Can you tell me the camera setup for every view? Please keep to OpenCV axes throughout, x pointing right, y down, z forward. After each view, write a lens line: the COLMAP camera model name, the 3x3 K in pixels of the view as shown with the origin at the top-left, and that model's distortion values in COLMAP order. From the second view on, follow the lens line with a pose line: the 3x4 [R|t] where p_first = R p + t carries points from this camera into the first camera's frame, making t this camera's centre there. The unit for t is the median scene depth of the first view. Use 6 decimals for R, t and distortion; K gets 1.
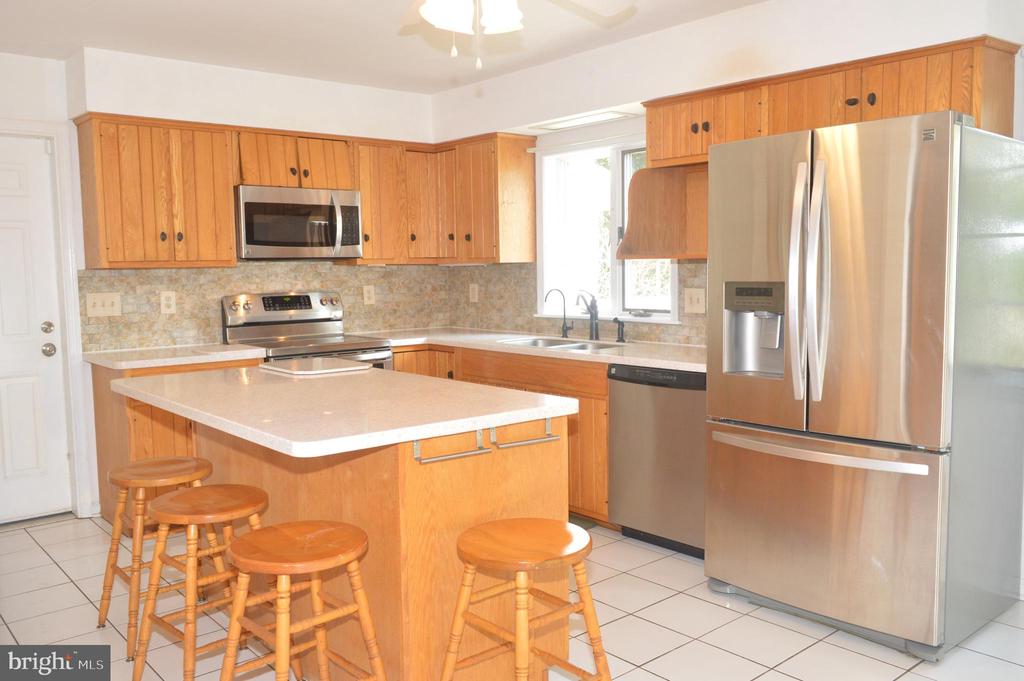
lens RADIAL K [[836.1, 0, 500.1], [0, 836.1, 339.9], [0, 0, 1]] dist [-0.027453, -0.002098]
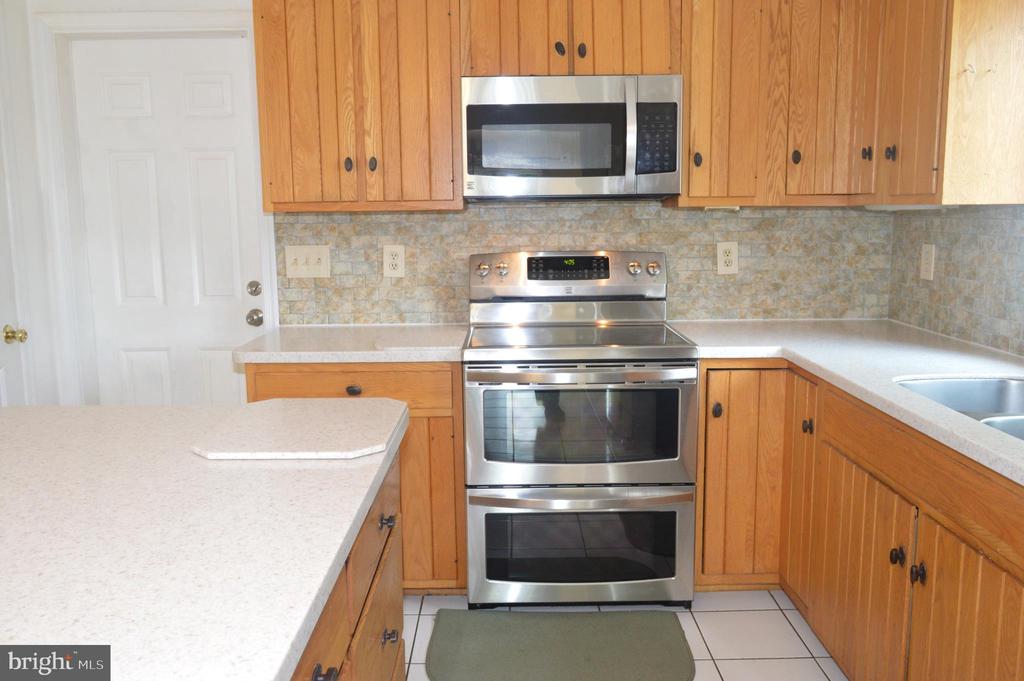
lens RADIAL K [[836.1, 0, 500.1], [0, 836.1, 339.9], [0, 0, 1]] dist [-0.027453, -0.002098]
pose [[0.767027, 0.103049, -0.633285, 0.114347], [-0.056147, 0.994012, 0.093742, -0.048641], [0.639153, -0.036346, 0.768220, 0.503726]]
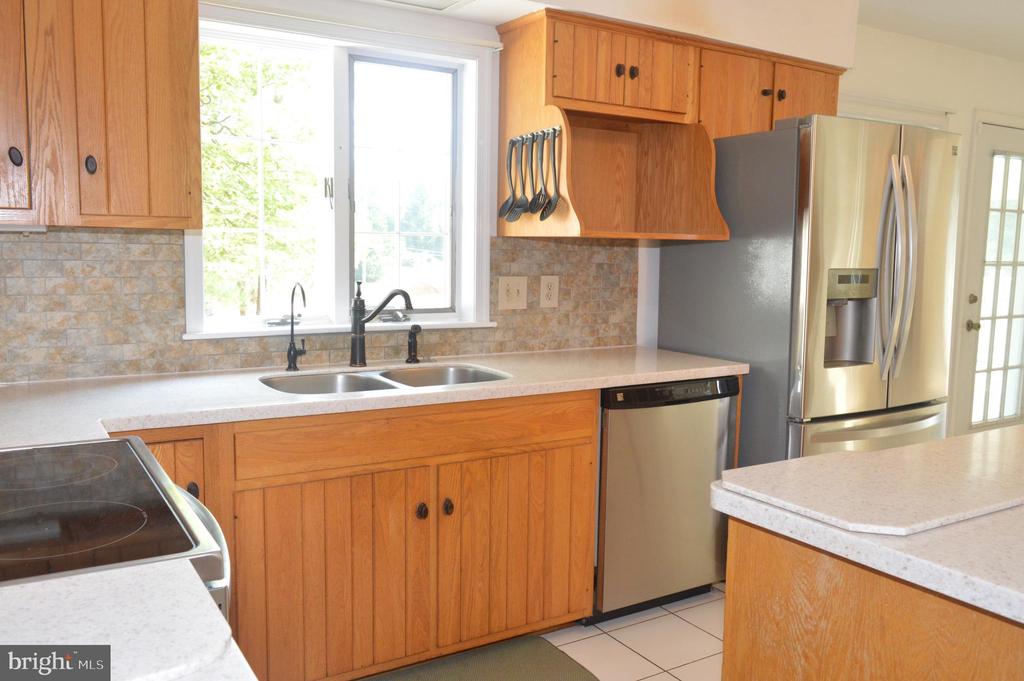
lens RADIAL K [[836.1, 0, 500.1], [0, 836.1, 339.9], [0, 0, 1]] dist [-0.027453, -0.002098]
pose [[0.153490, -0.093797, 0.983688, -0.451762], [0.067434, 0.994158, 0.084273, -0.061227], [-0.985847, 0.053399, 0.158918, 0.793085]]
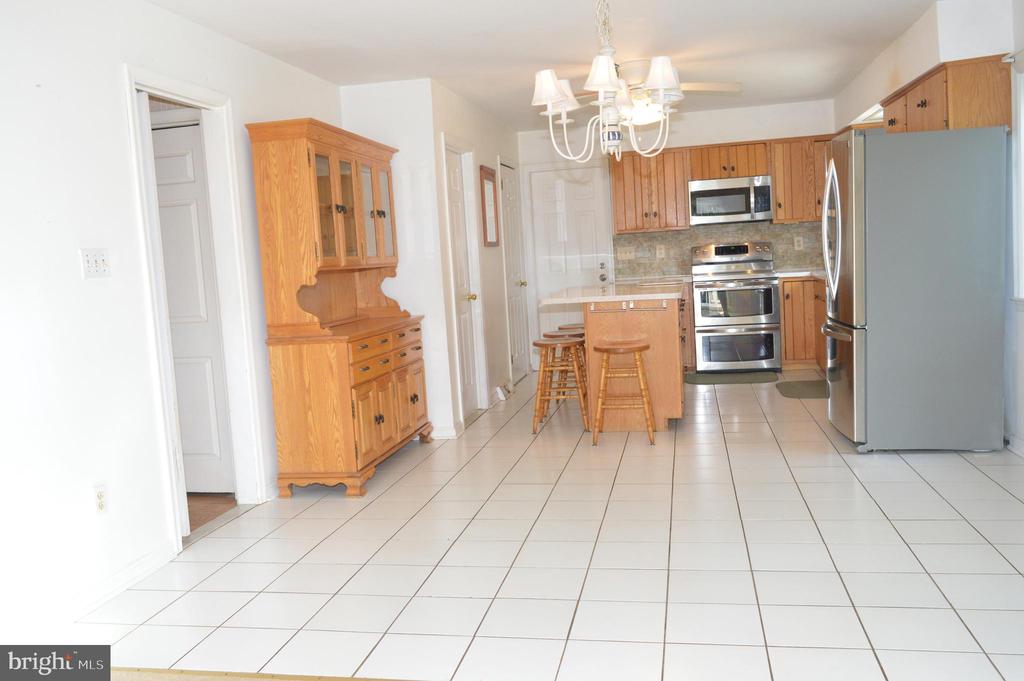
lens RADIAL K [[836.1, 0, 500.1], [0, 836.1, 339.9], [0, 0, 1]] dist [-0.027453, -0.002098]
pose [[0.609766, 0.059500, -0.790345, 0.775873], [-0.016006, 0.997899, 0.062777, 0.035176], [0.792420, -0.025629, 0.609437, -0.337090]]
